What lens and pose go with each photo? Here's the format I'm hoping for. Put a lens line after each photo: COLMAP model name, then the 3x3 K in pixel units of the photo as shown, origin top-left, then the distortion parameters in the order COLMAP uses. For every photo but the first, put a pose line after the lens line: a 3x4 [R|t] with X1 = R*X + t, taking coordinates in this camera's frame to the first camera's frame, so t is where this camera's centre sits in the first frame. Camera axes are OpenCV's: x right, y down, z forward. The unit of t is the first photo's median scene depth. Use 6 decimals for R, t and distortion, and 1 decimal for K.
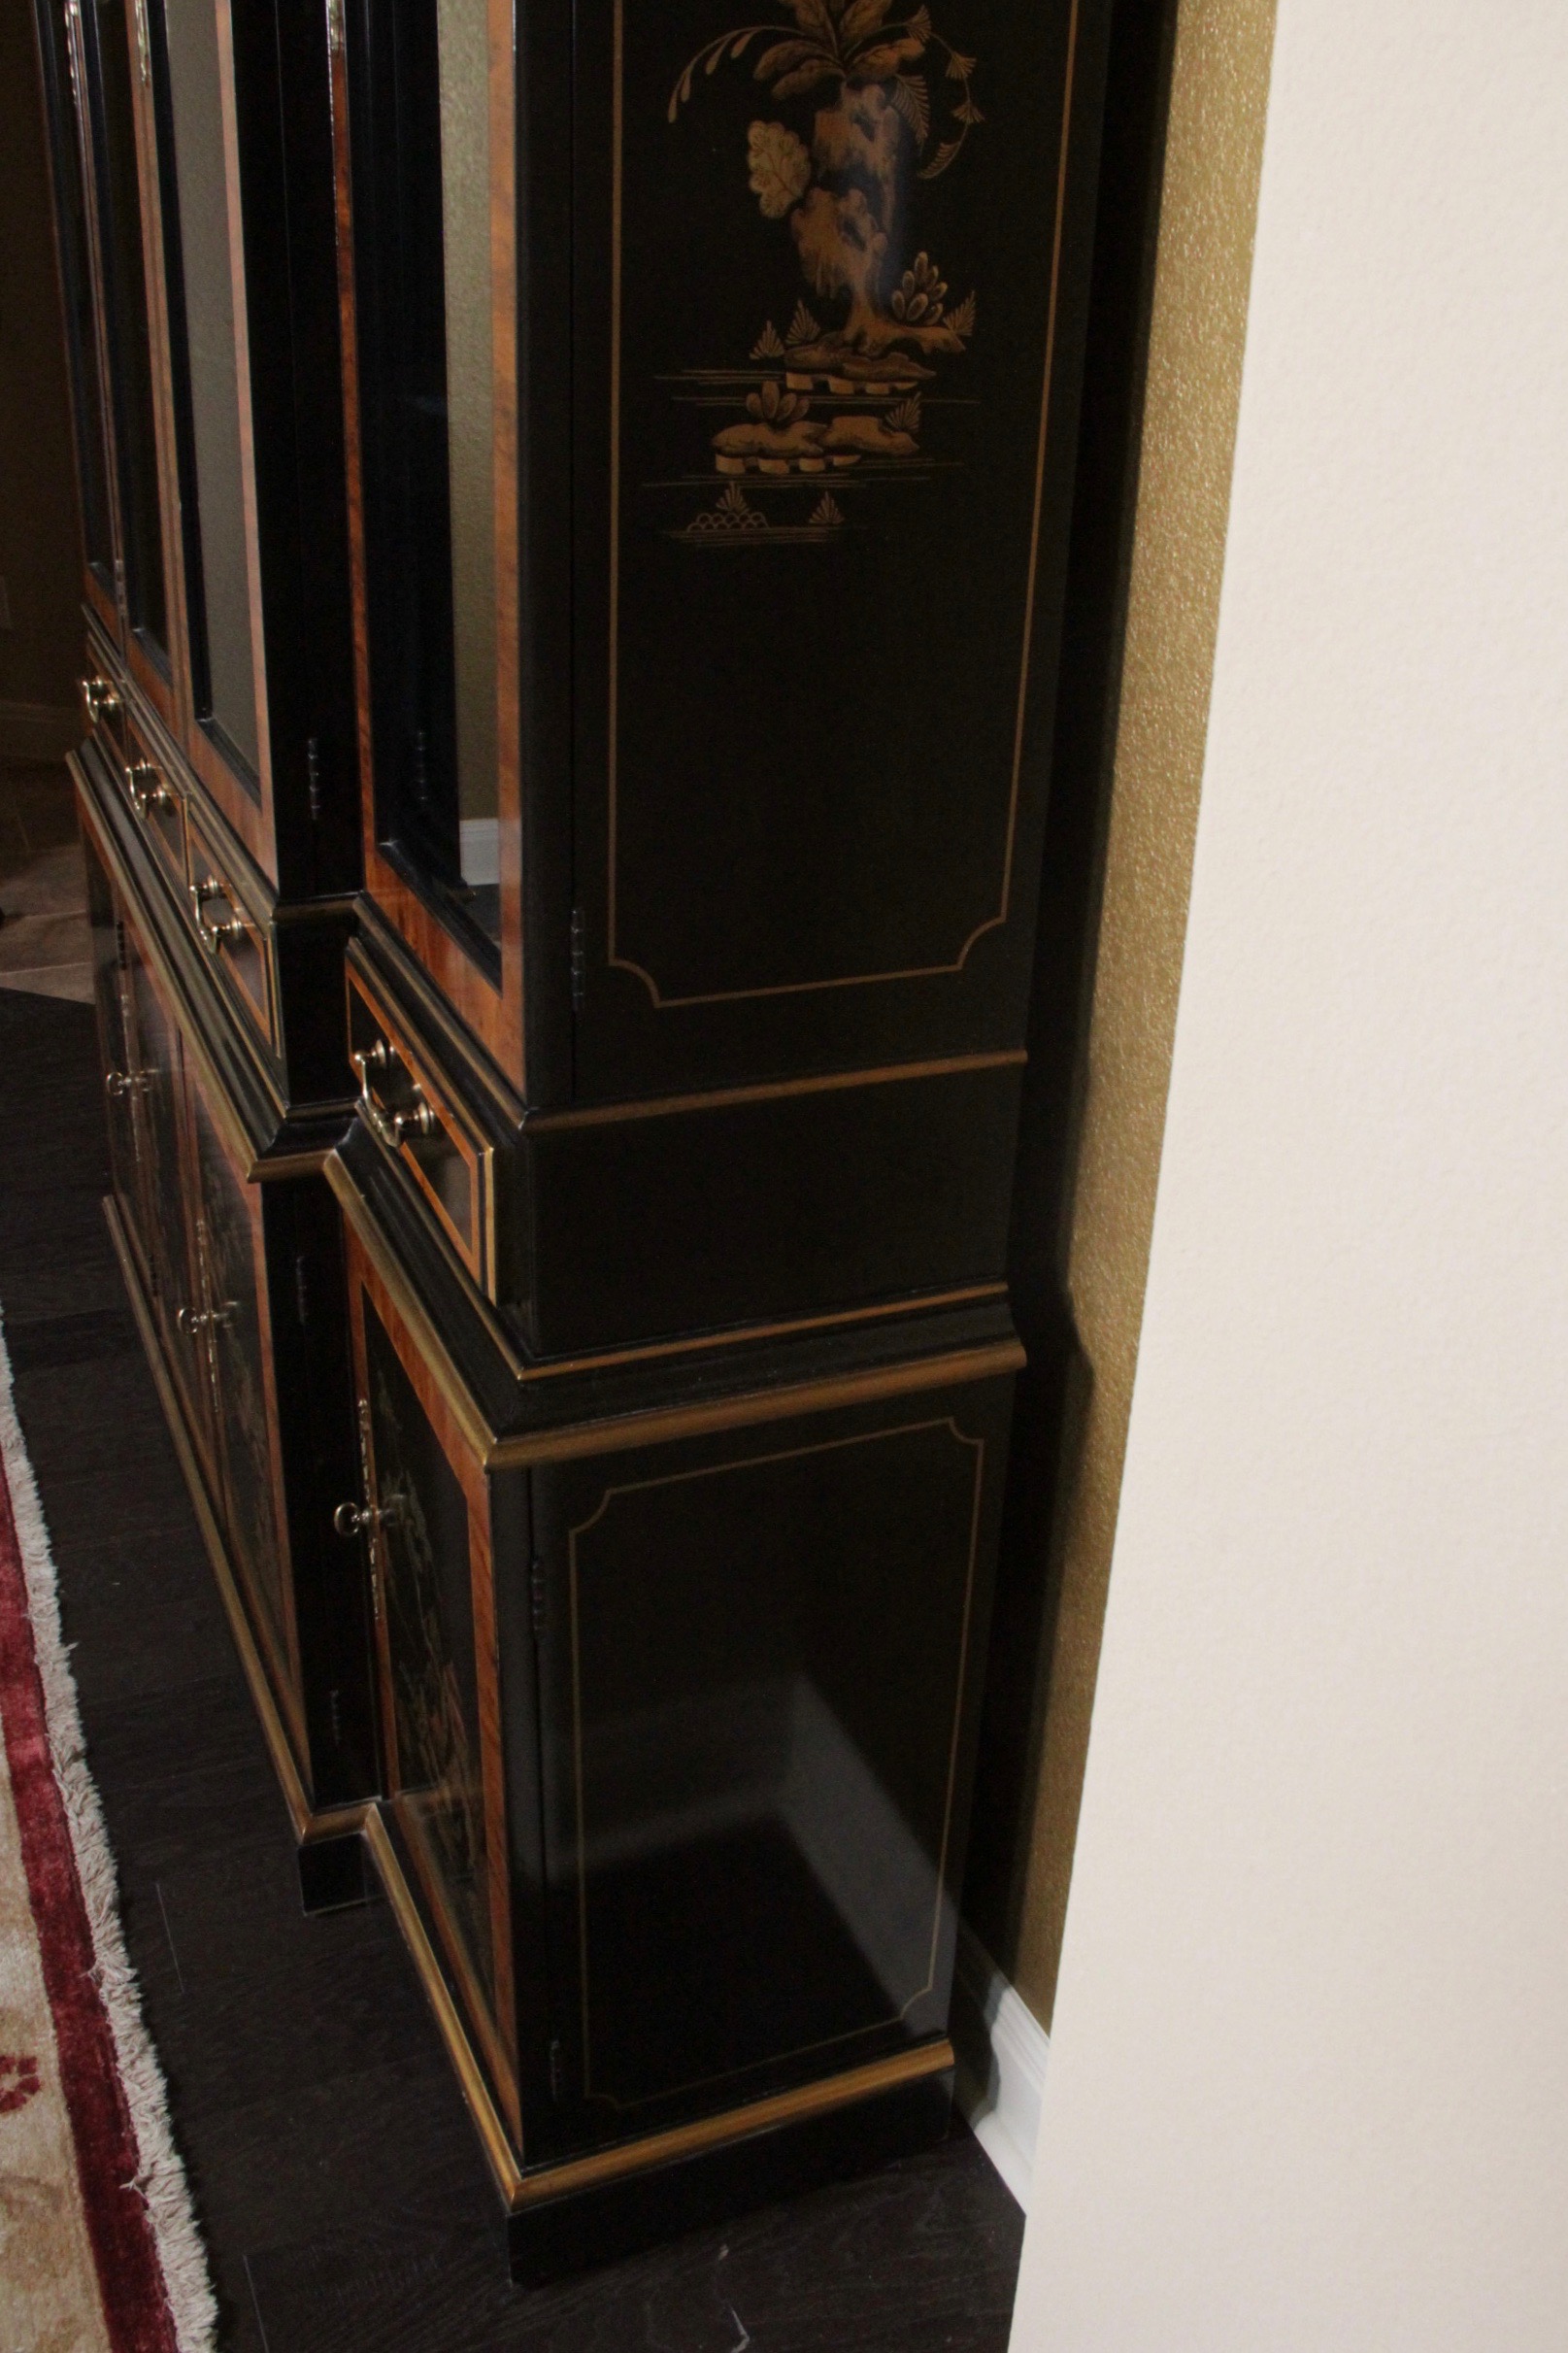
lens RADIAL K [[1963.6, 0, 799.3], [0, 1963.6, 1178.6], [0, 0, 1]] dist [-0.135692, 0.077136]
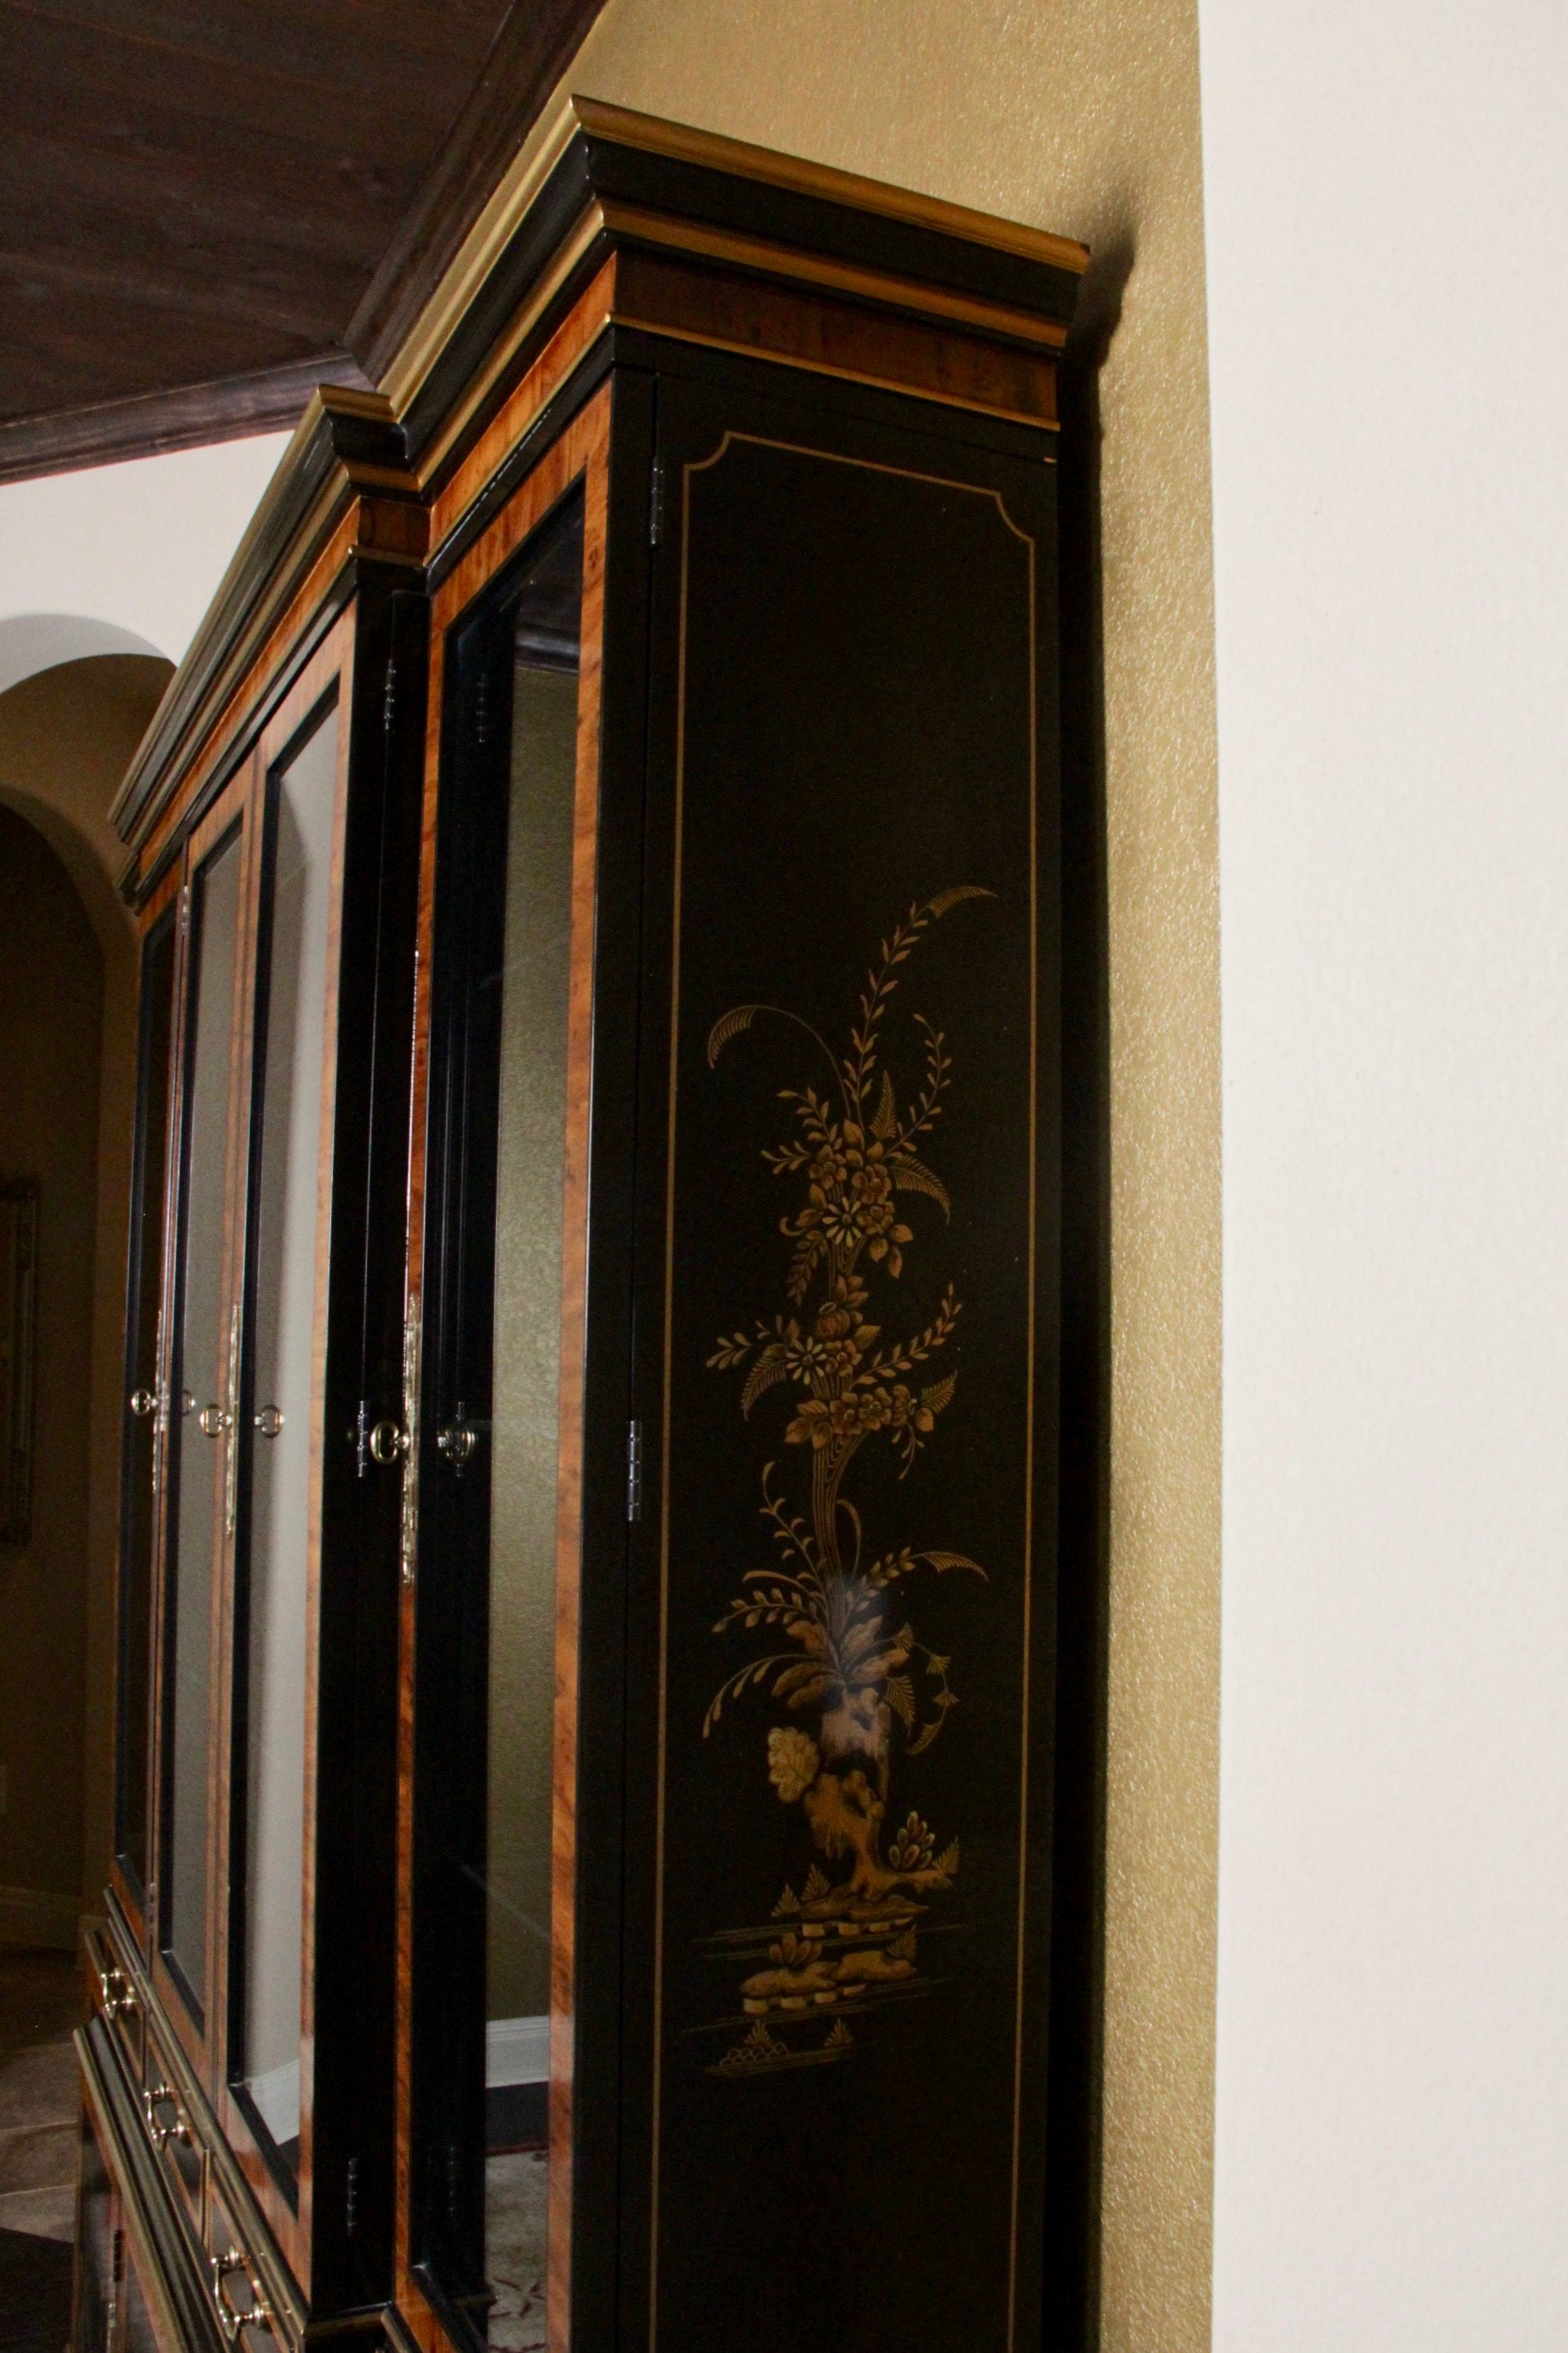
lens RADIAL K [[1963.8, 0, 775.0], [0, 1963.8, 1171.3], [0, 0, 1]] dist [-0.135692, 0.077136]
pose [[0.999417, -0.017077, 0.029561, -0.048608], [0.029008, 0.881343, -0.471586, -0.262280], [-0.018001, 0.472168, 0.881325, -0.240533]]
